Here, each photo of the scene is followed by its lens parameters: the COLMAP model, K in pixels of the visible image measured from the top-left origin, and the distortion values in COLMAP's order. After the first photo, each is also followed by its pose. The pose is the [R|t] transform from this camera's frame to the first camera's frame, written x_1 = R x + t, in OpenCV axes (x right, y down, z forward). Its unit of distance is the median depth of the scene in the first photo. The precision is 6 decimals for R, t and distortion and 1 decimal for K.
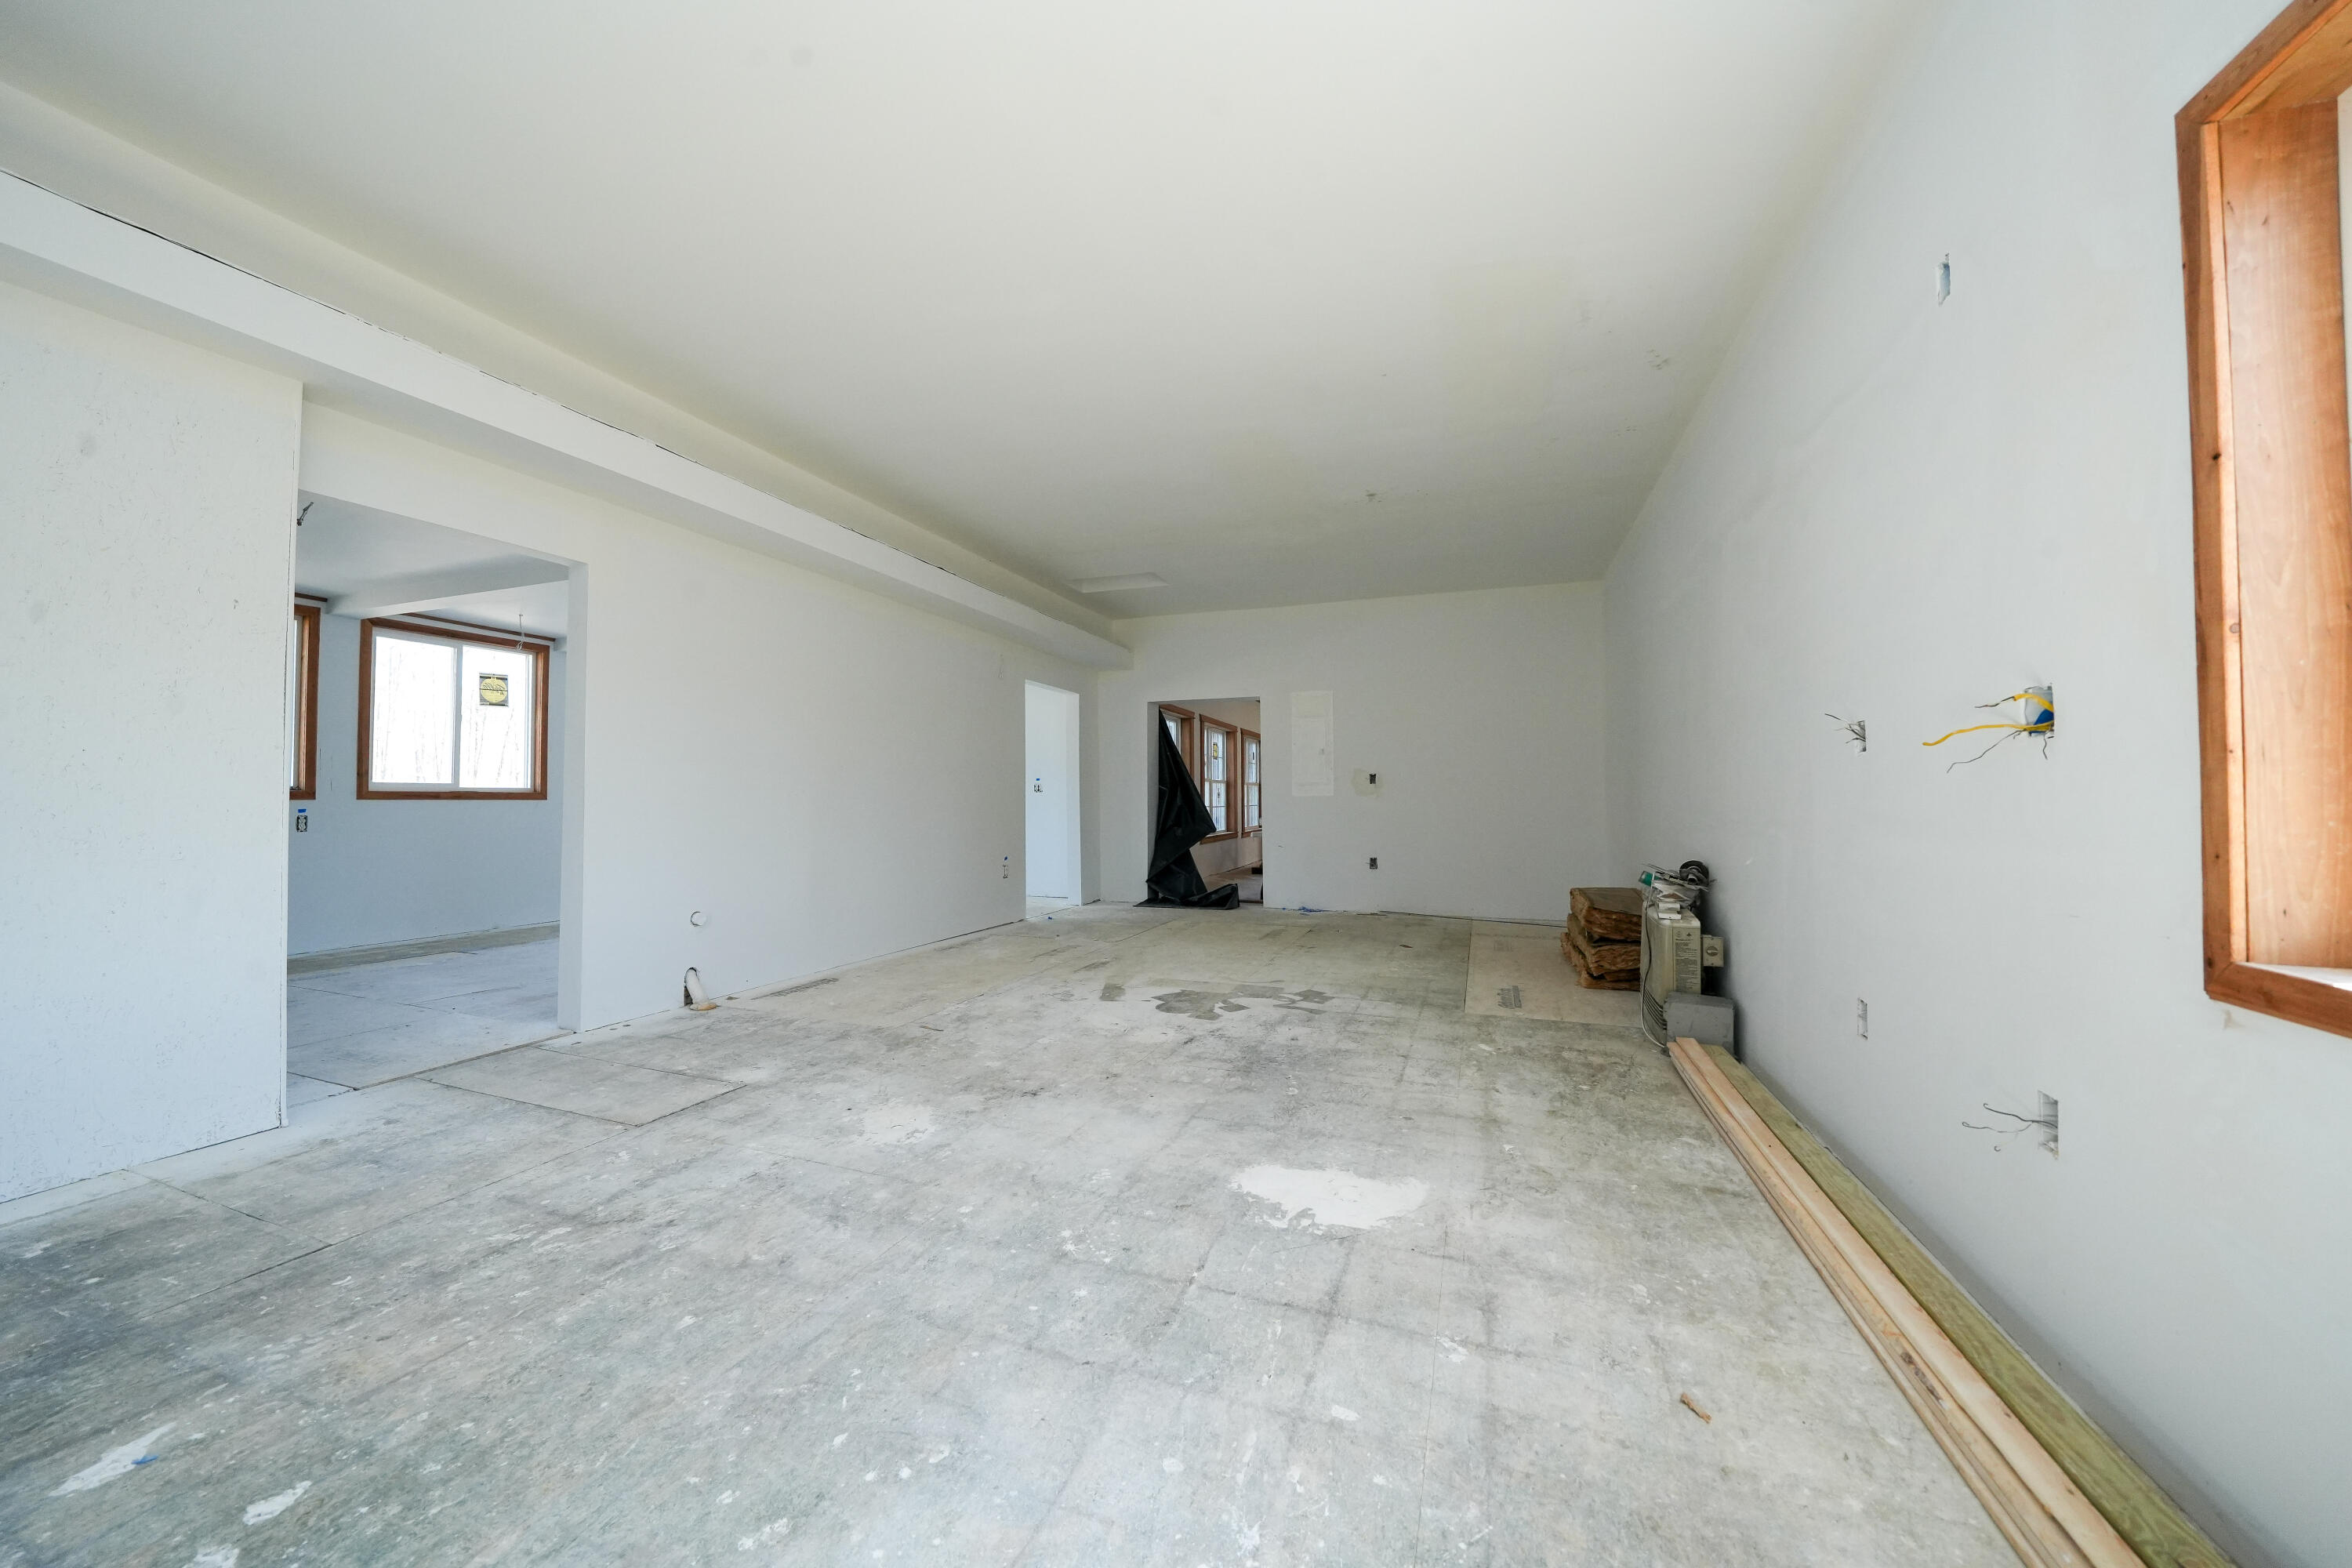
lens RADIAL K [[812.9, 0, 1185.3], [0, 812.9, 783.4], [0, 0, 1]] dist [-0.021946, 0.000119]
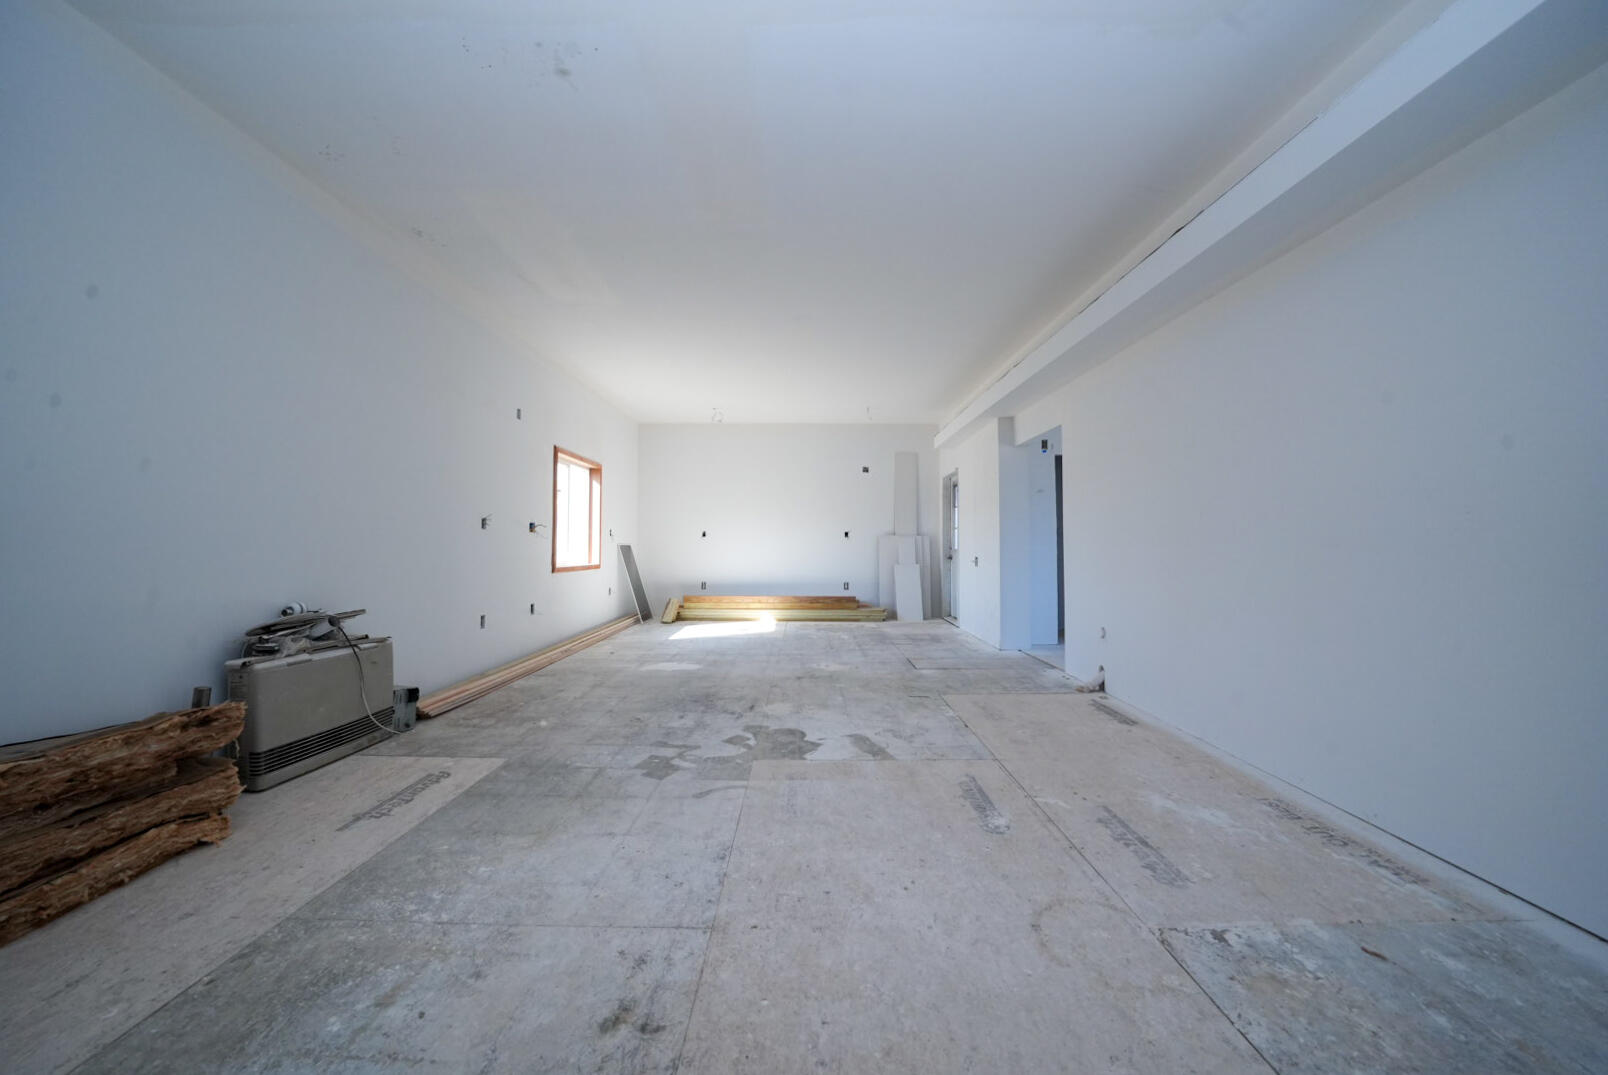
lens RADIAL K [[555.7, 0, 810.3], [0, 555.7, 537.1], [0, 0, 1]] dist [-0.021946, 0.000119]
pose [[-0.938736, -0.005437, -0.344595, 0.248026], [0.002158, 0.999763, -0.021653, 0.021980], [0.344631, -0.021070, -0.938502, 1.920041]]
